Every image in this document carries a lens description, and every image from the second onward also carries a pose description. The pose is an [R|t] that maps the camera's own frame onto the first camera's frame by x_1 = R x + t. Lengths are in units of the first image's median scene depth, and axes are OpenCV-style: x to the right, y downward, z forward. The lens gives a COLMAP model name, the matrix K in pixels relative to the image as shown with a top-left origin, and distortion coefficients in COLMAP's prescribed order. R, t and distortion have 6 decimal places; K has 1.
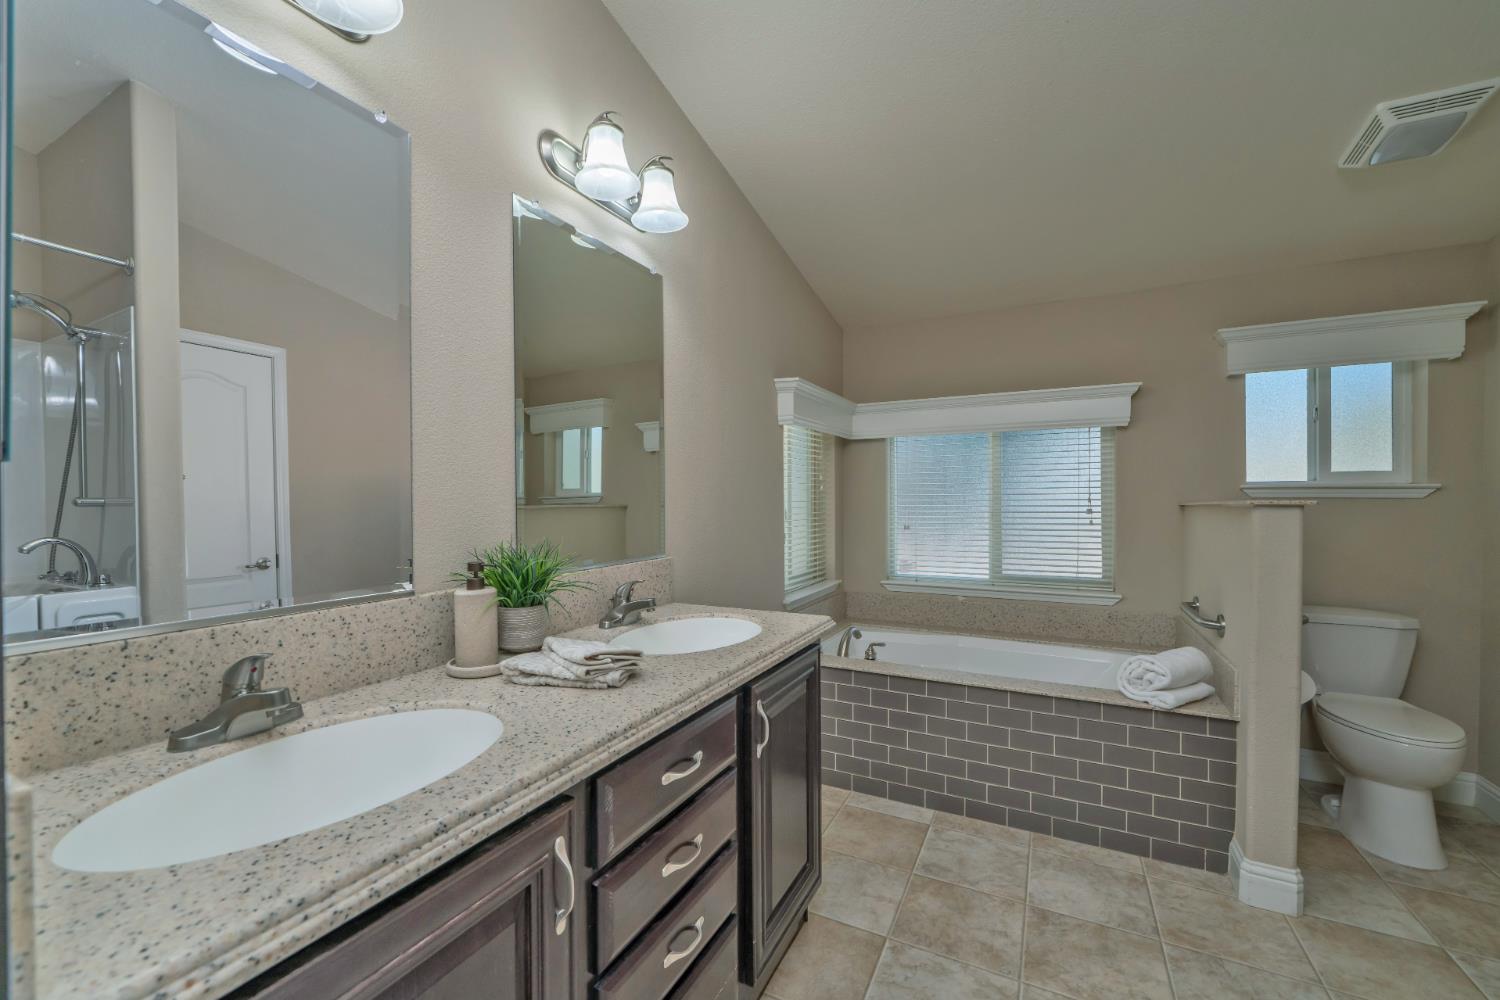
lens RADIAL K [[598.0, 0, 740.5], [0, 598.0, 507.1], [0, 0, 1]] dist [-0.001749, -0.000122]
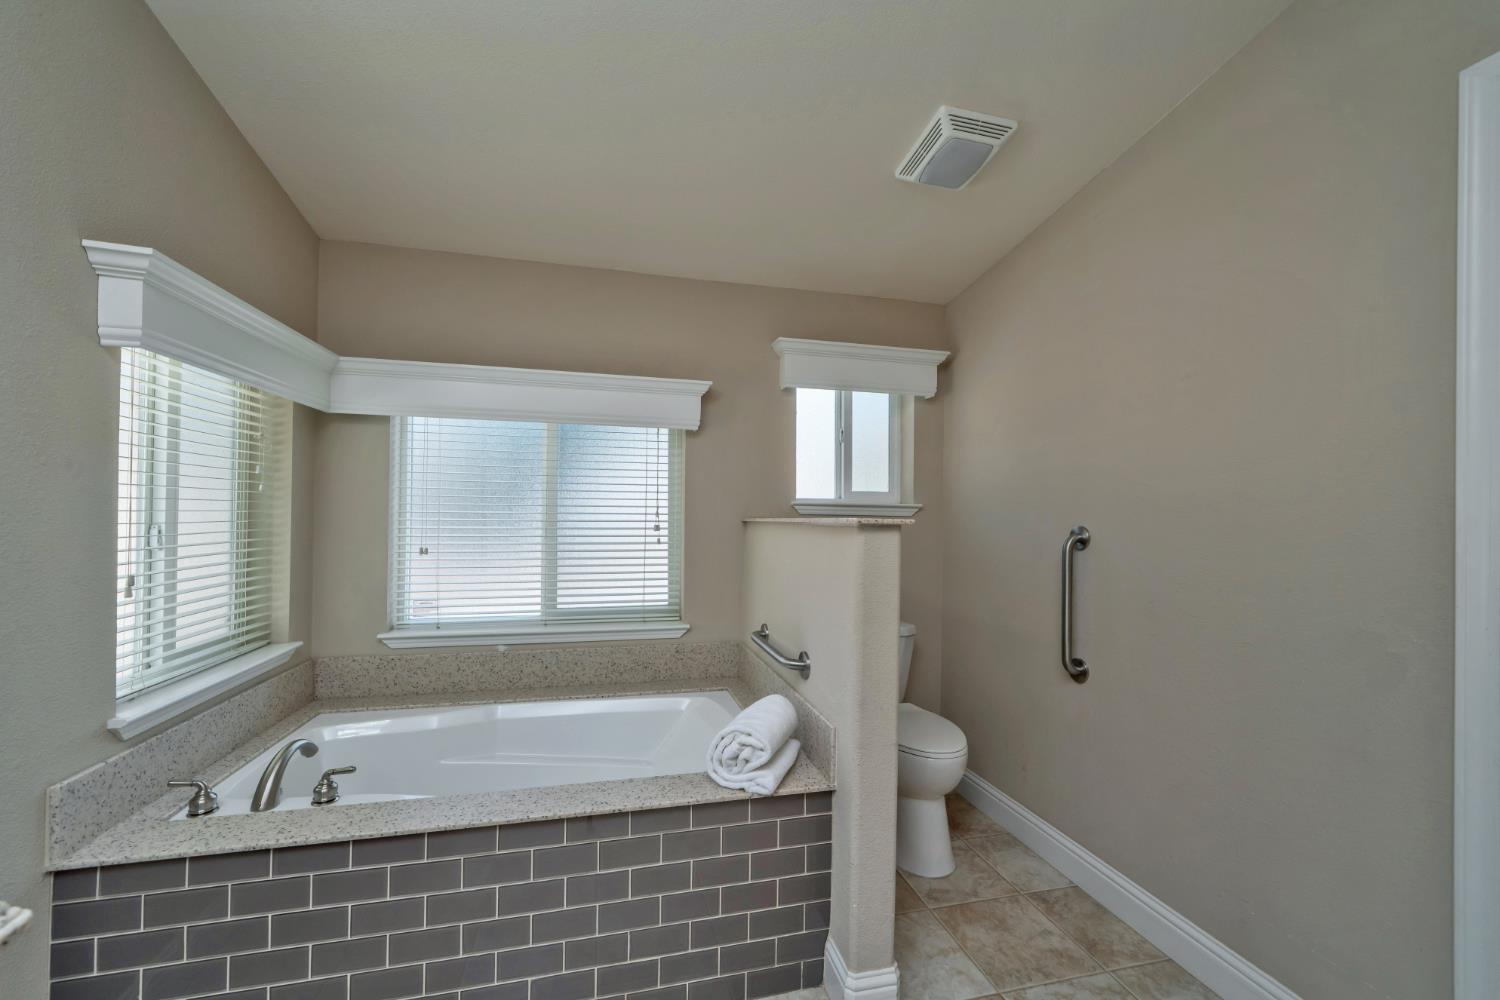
lens RADIAL K [[598.0, 0, 740.5], [0, 598.0, 507.1], [0, 0, 1]] dist [-0.001749, -0.000122]
pose [[0.758278, 0.020264, 0.651617, 0.140975], [-0.007495, 0.999722, -0.022367, -0.004945], [-0.651889, 0.012077, 0.758218, 0.326837]]
